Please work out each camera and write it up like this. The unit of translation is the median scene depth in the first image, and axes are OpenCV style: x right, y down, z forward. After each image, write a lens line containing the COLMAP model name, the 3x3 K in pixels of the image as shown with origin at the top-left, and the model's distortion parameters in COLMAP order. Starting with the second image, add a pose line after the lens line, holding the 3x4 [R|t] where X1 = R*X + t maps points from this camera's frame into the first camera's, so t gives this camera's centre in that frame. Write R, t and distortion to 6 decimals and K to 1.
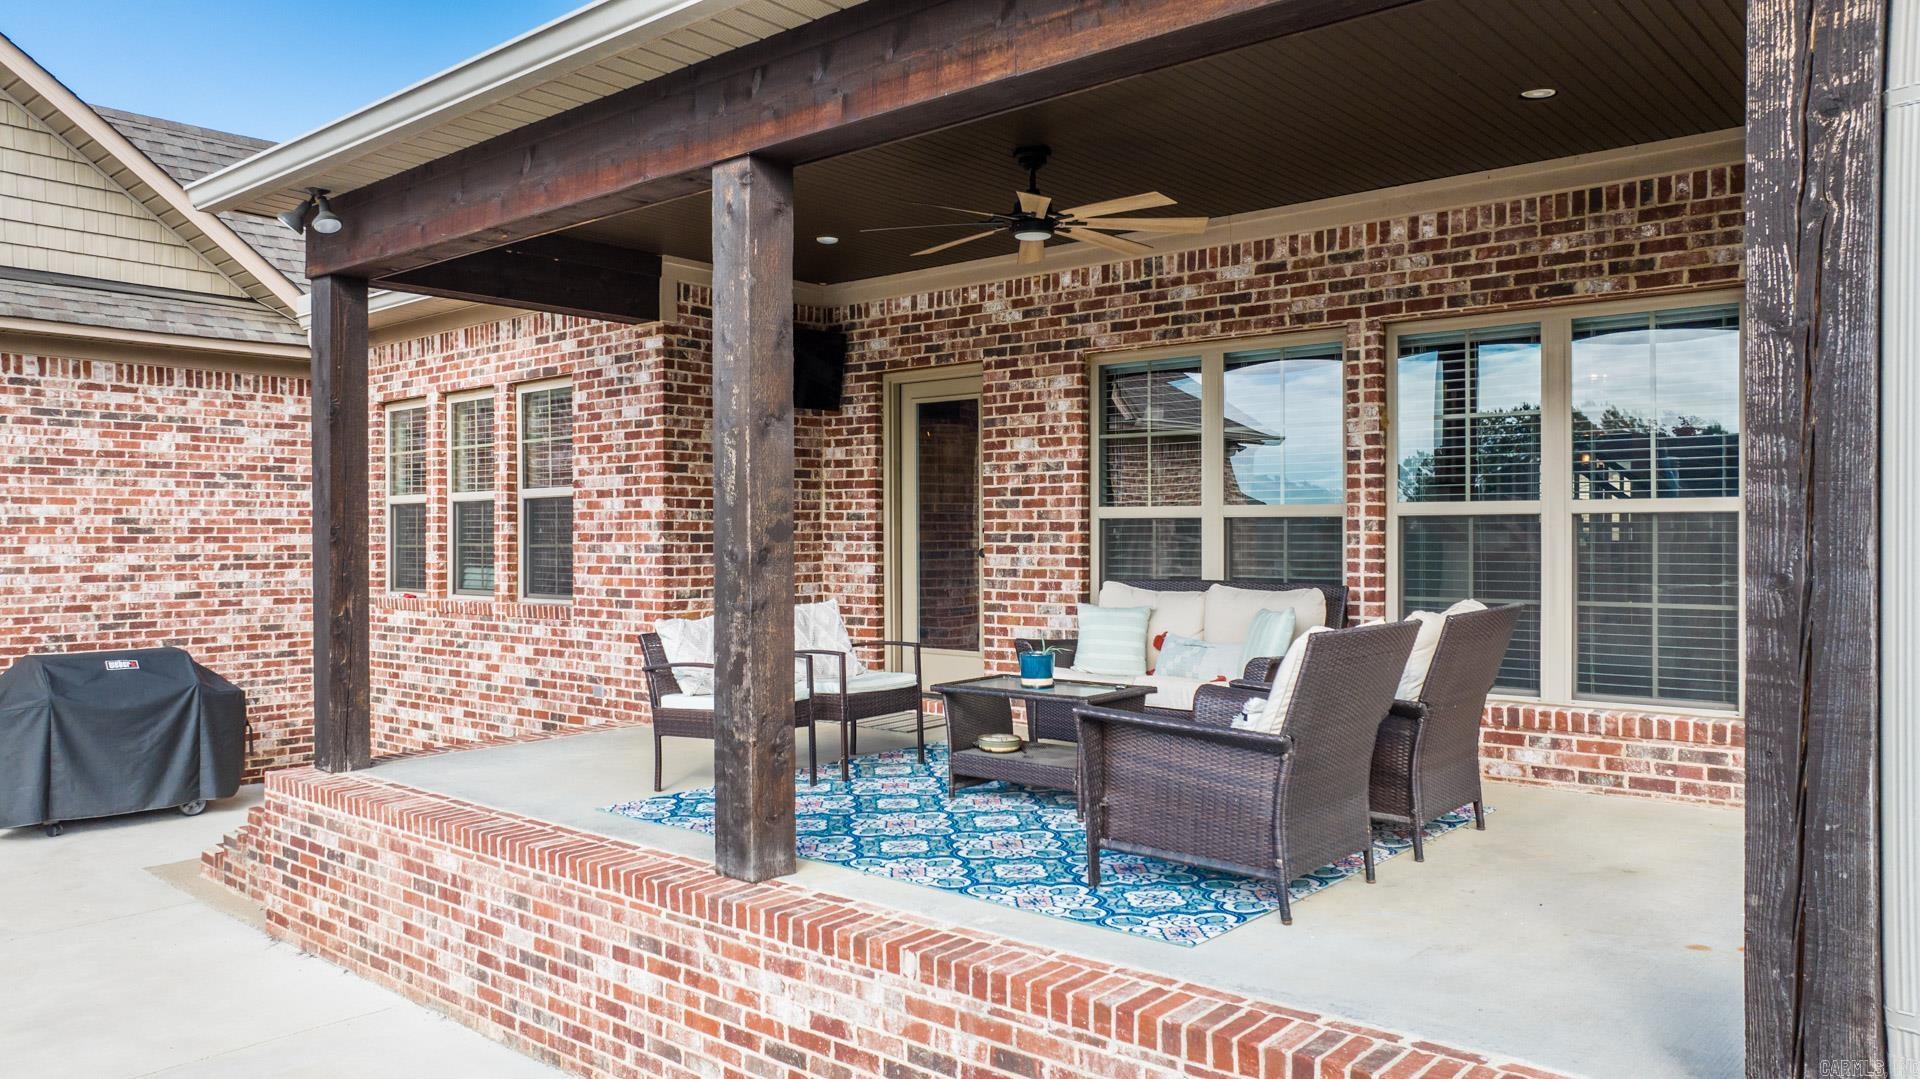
lens RADIAL K [[1337.1, 0, 970.1], [0, 1337.1, 536.7], [0, 0, 1]] dist [-0.005601, -0.000956]
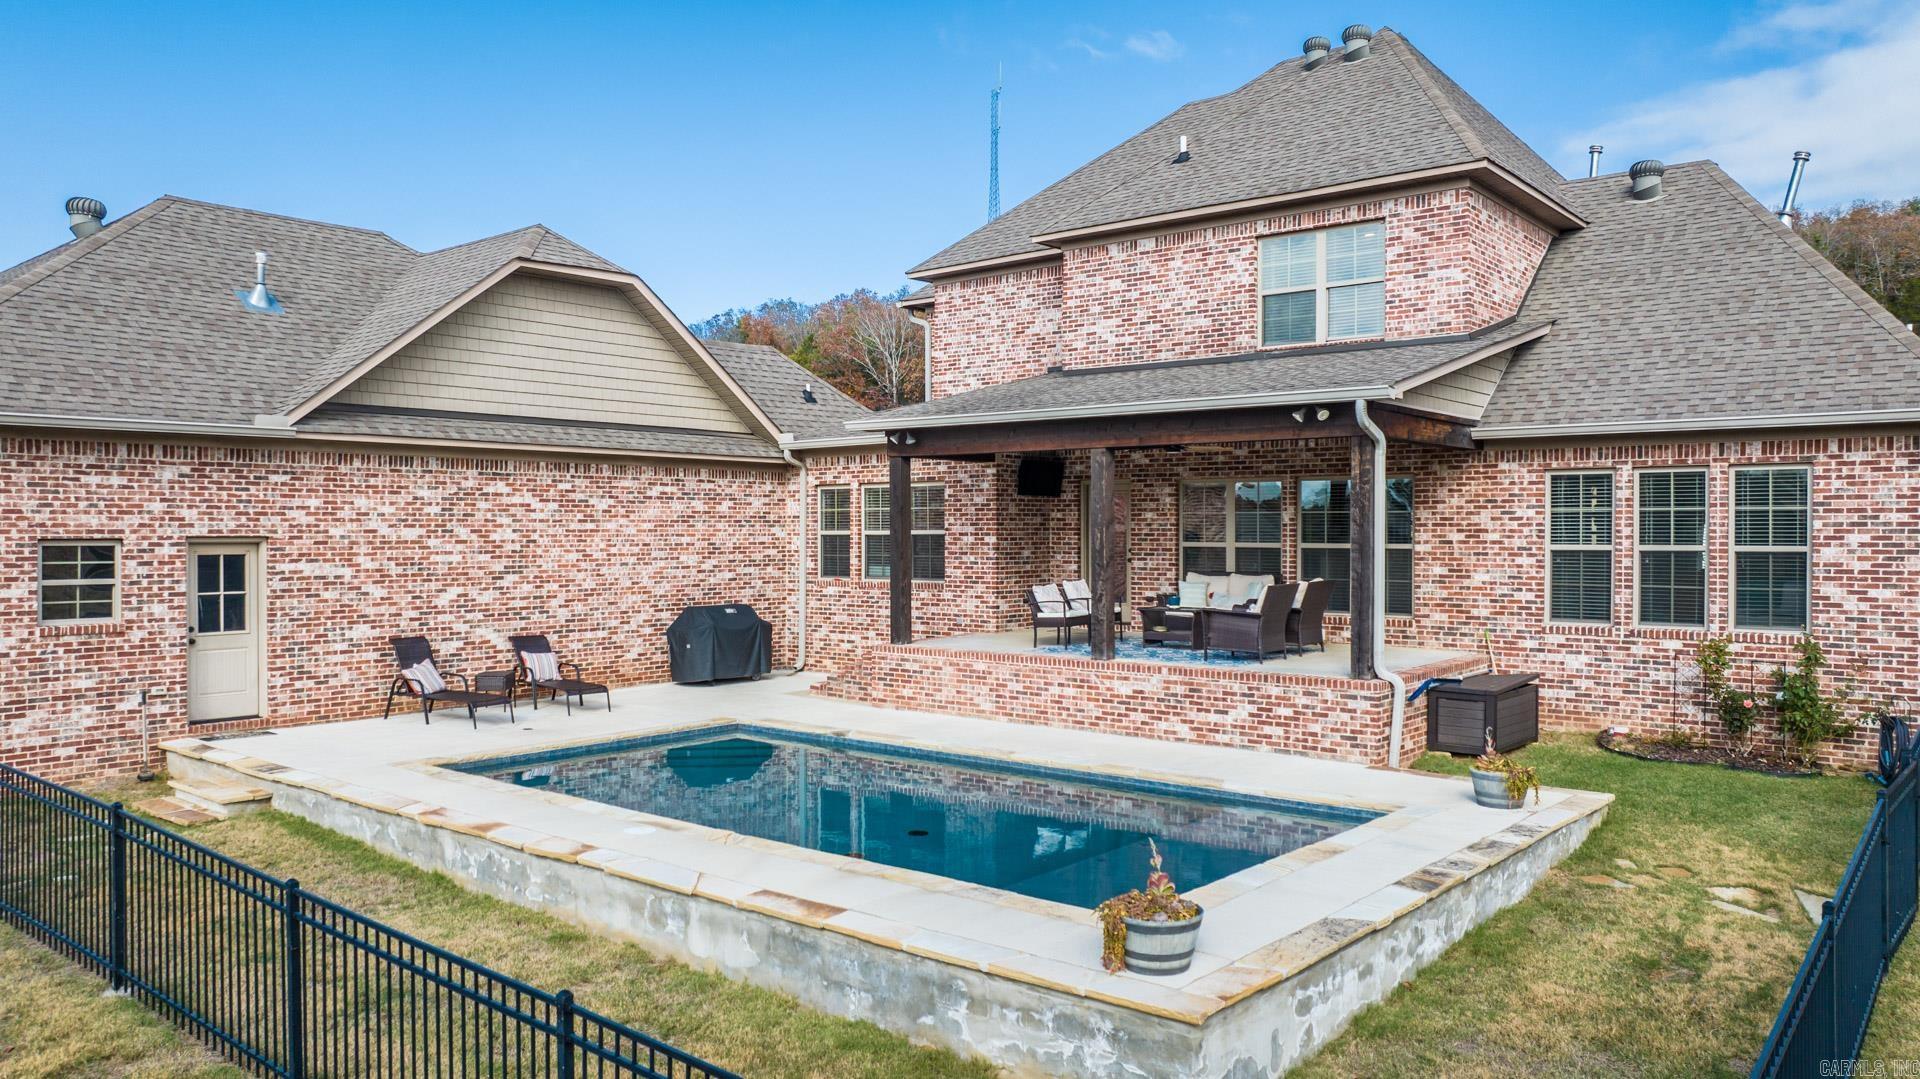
lens RADIAL K [[1337.1, 0, 962.8], [0, 1337.1, 542.7], [0, 0, 1]] dist [-0.005601, -0.000956]
pose [[0.999782, 0.000095, 0.020902, -0.373732], [-0.000321, 0.999941, 0.010848, -0.049266], [-0.020899, -0.010852, 0.999723, -1.502519]]
